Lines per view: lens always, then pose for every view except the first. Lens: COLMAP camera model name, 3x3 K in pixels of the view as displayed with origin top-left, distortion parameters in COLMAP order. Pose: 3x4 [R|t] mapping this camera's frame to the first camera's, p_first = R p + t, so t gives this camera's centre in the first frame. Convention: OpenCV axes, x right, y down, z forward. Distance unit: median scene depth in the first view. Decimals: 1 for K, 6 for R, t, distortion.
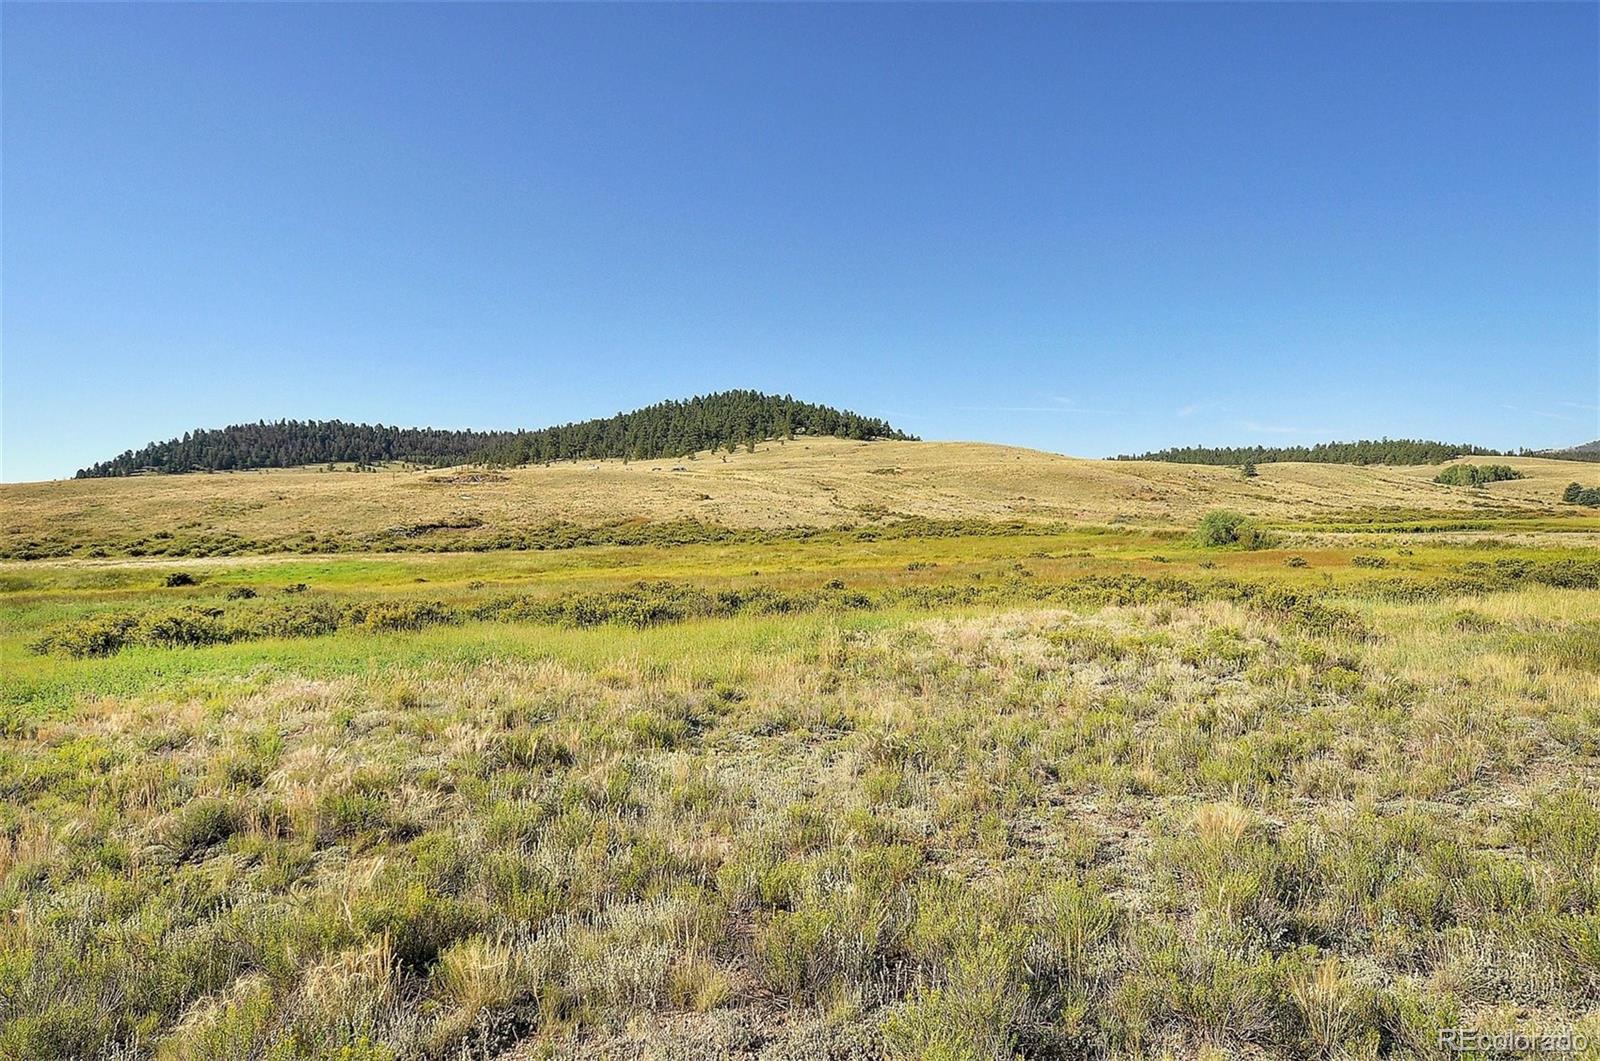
lens RADIAL K [[872.3, 0, 799.7], [0, 872.3, 503.2], [0, 0, 1]] dist [-0.001580, 0.000893]
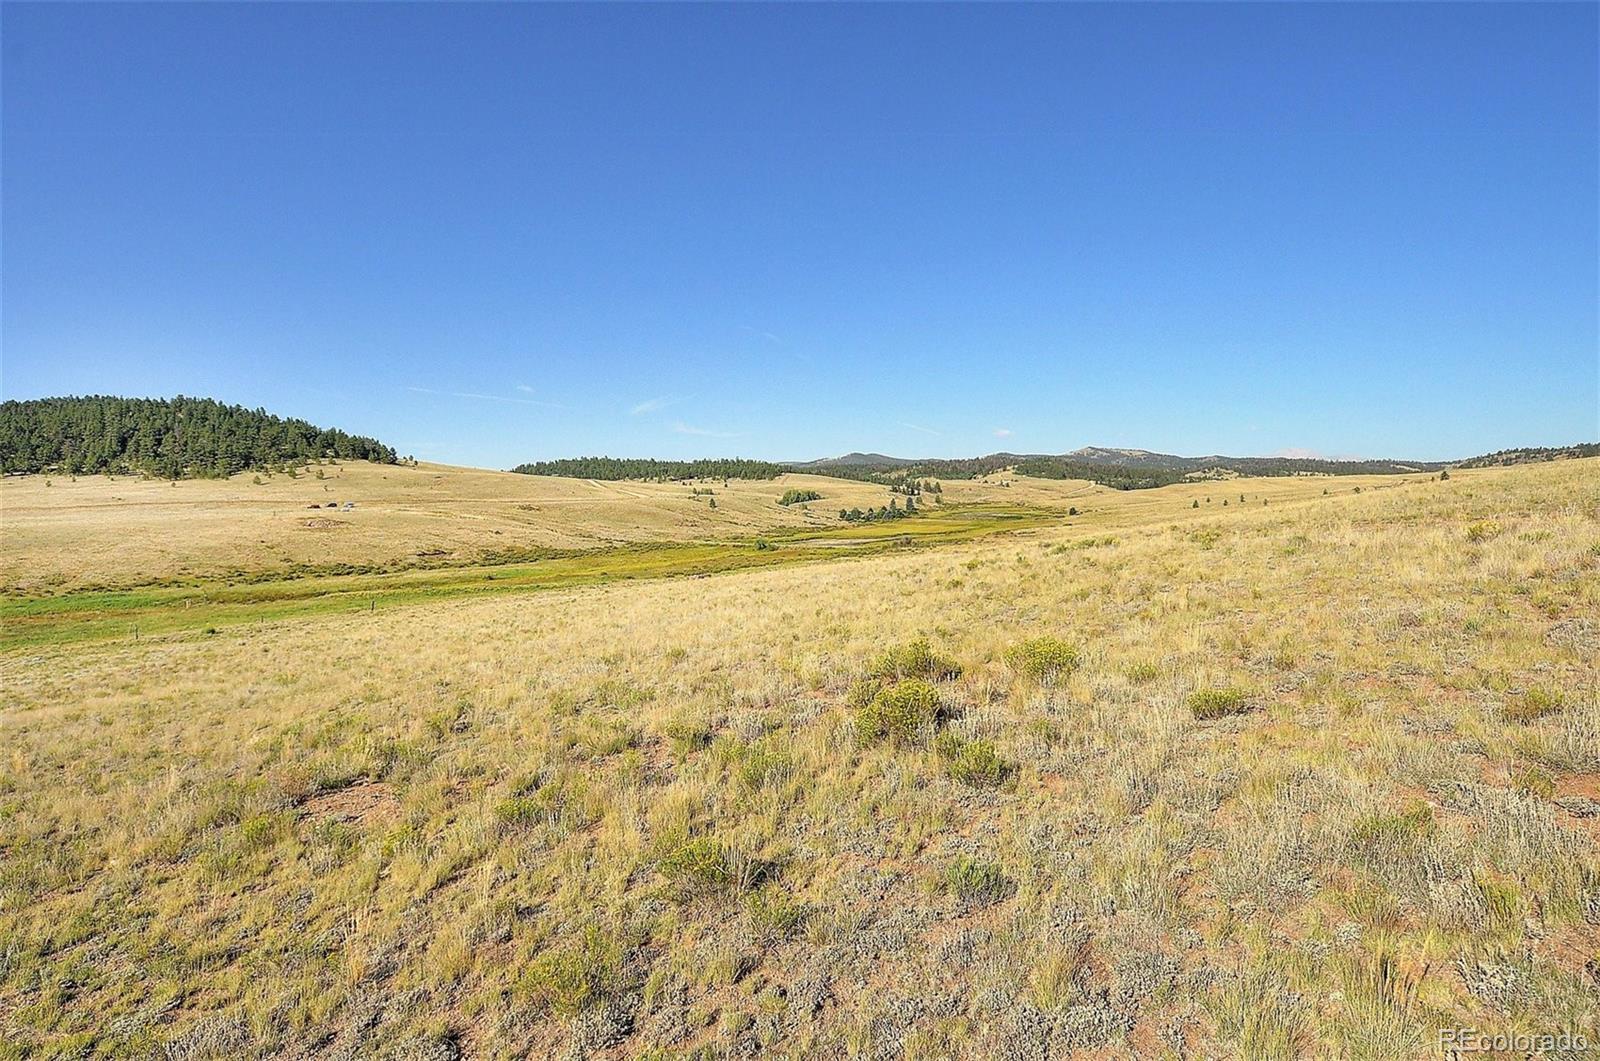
lens RADIAL K [[872.3, 0, 799.7], [0, 872.3, 503.2], [0, 0, 1]] dist [-0.001580, 0.000893]
pose [[0.777604, -0.008092, 0.628702, -0.217134], [0.004781, 0.999964, 0.006956, -0.022082], [-0.628736, -0.002403, 0.777615, -0.239539]]
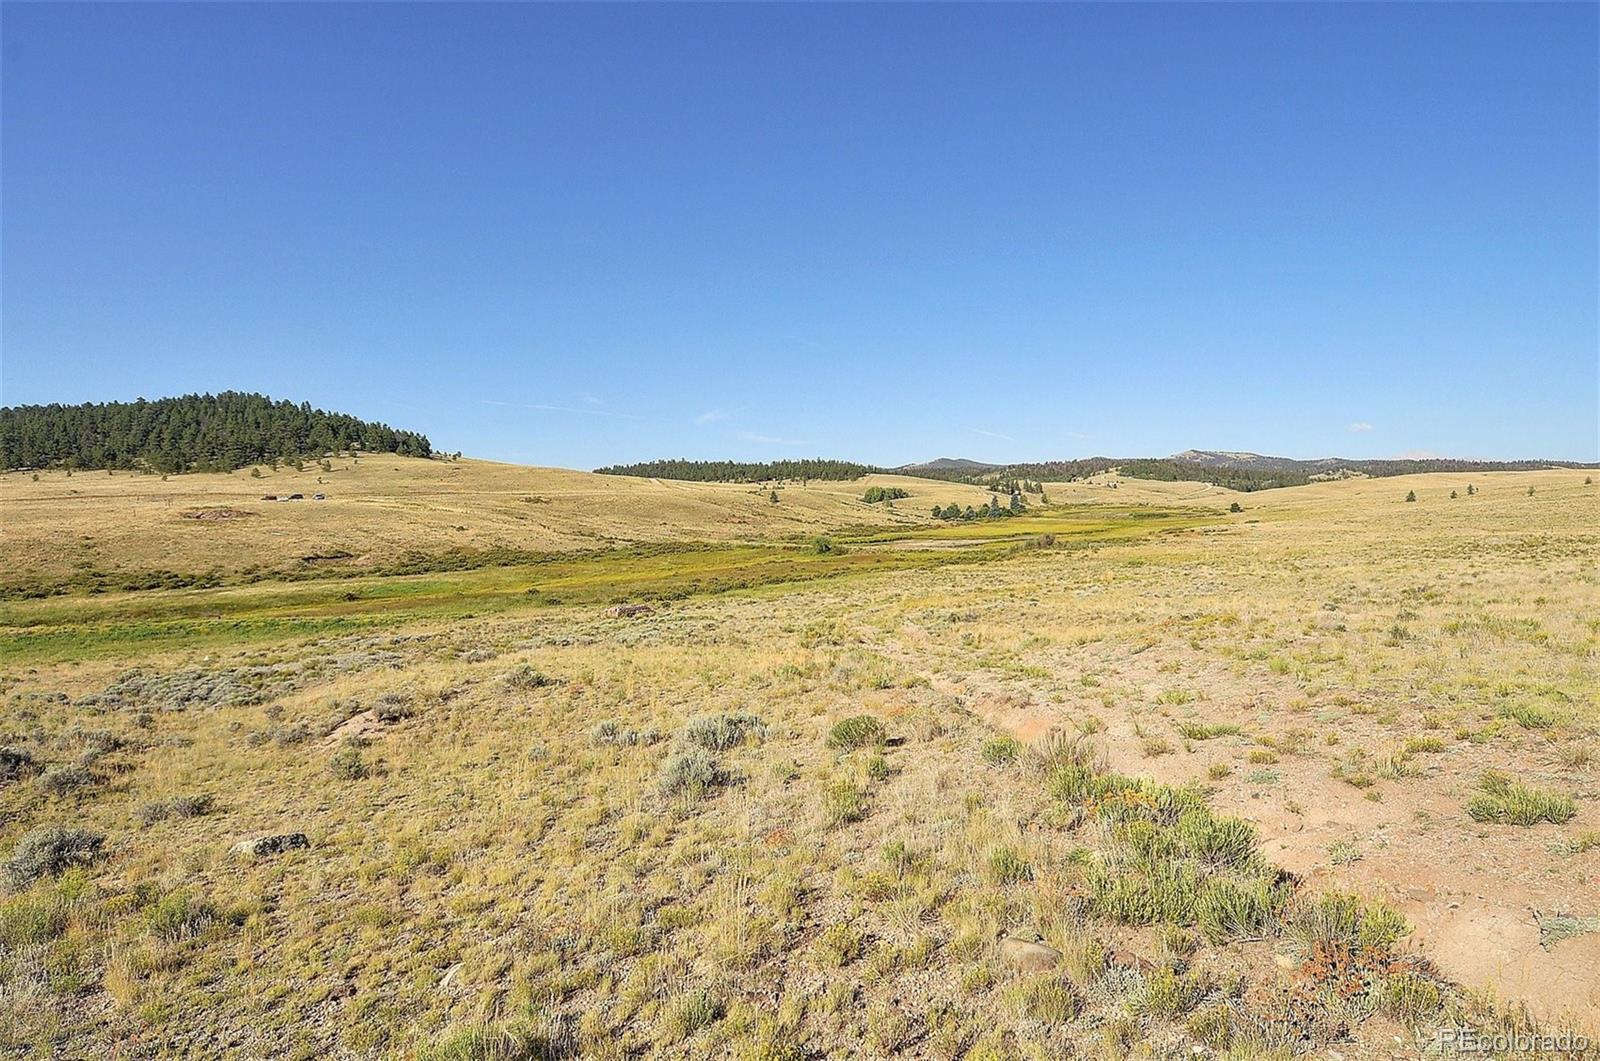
lens RADIAL K [[872.3, 0, 799.7], [0, 872.3, 503.2], [0, 0, 1]] dist [-0.001580, 0.000893]
pose [[0.835846, -0.004334, 0.548947, -0.114110], [0.006450, 0.999977, -0.001925, -0.011059], [-0.548927, 0.005149, 0.835855, -0.115997]]
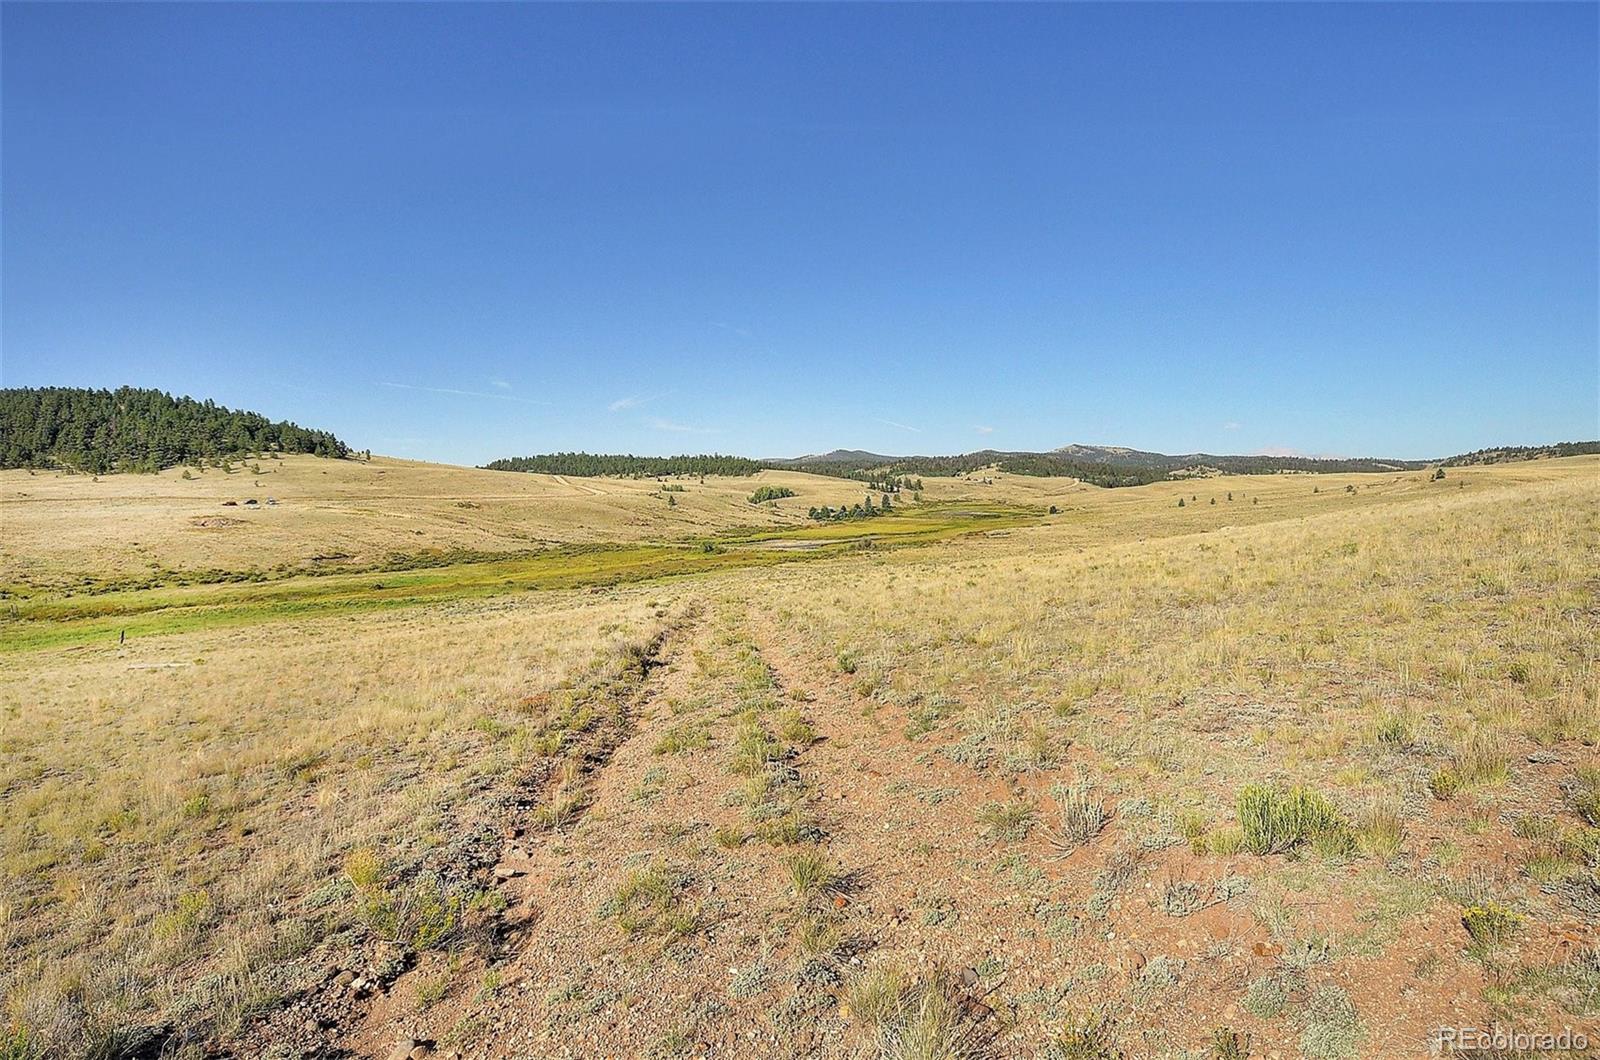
lens RADIAL K [[872.3, 0, 799.7], [0, 872.3, 502.7], [0, 0, 1]] dist [-0.001580, 0.000893]
pose [[0.767667, -0.008271, 0.640795, -0.174320], [0.002358, 0.999946, 0.010083, -0.022430], [-0.640844, -0.006229, 0.767646, -0.216116]]
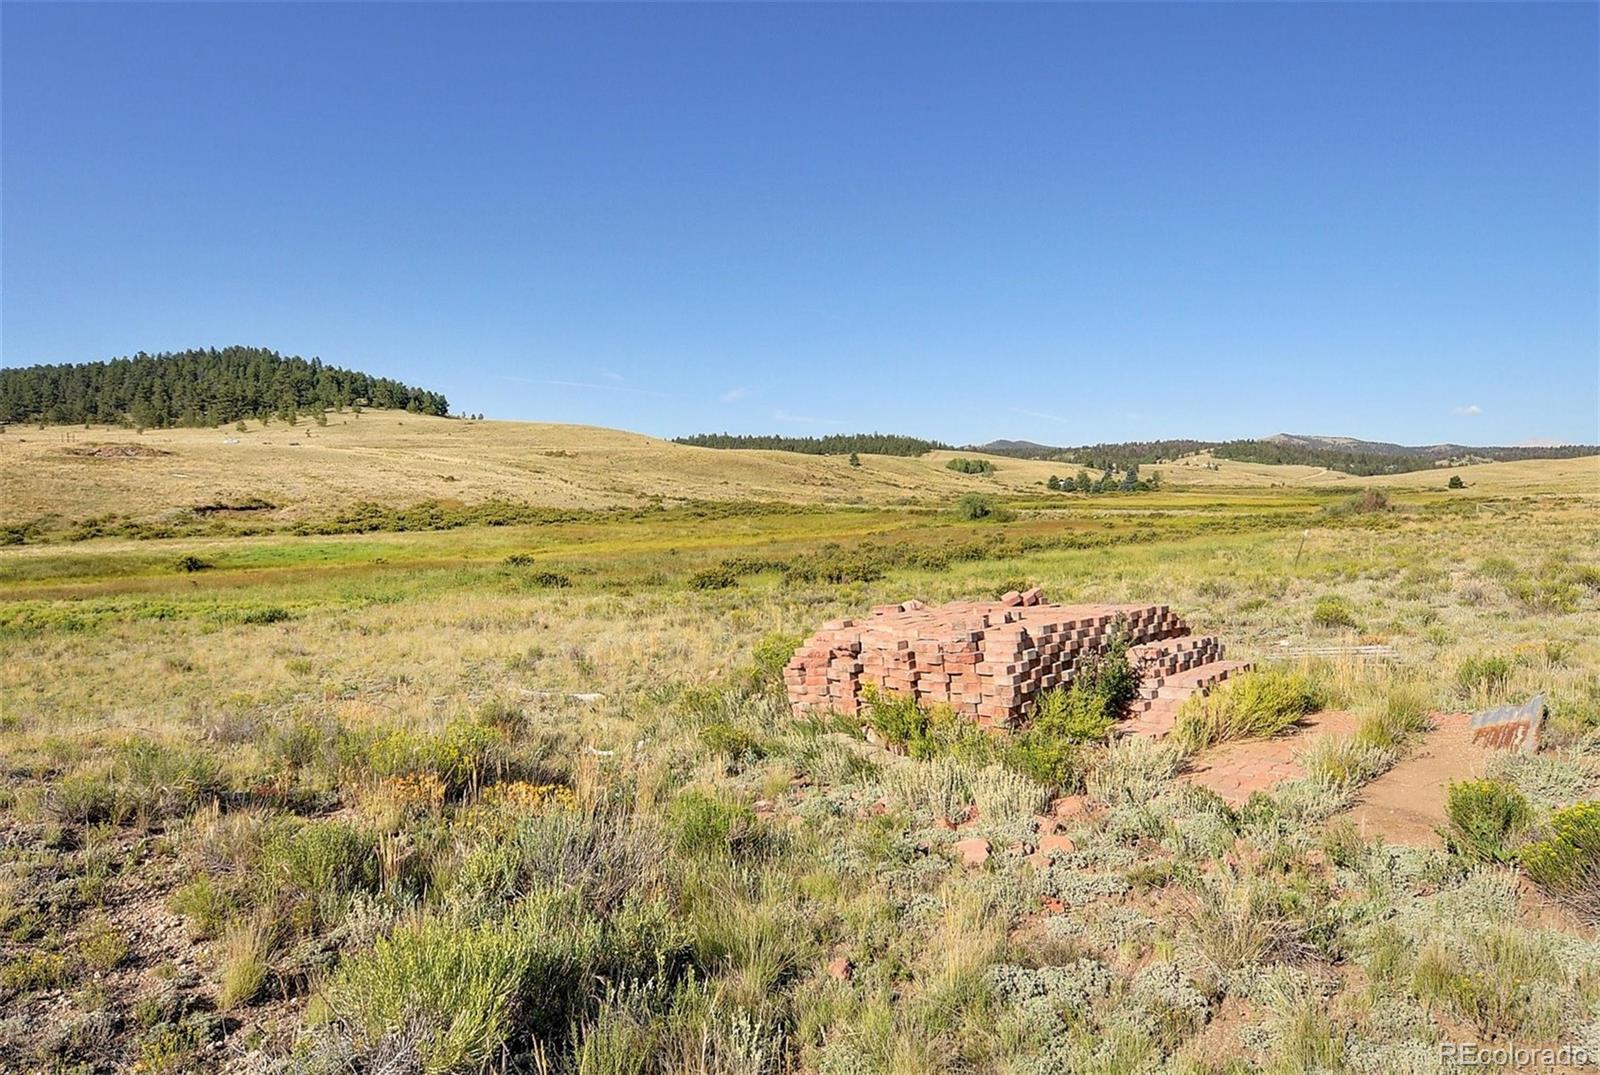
lens RADIAL K [[919.4, 0, 774.6], [0, 919.4, 534.6], [0, 0, 1]] dist [-0.000945, 0.000535]
pose [[0.874500, -0.017150, 0.484723, -0.080001], [-0.008321, 0.998697, 0.050347, 0.000284], [-0.484955, -0.048062, 0.873218, -0.018510]]
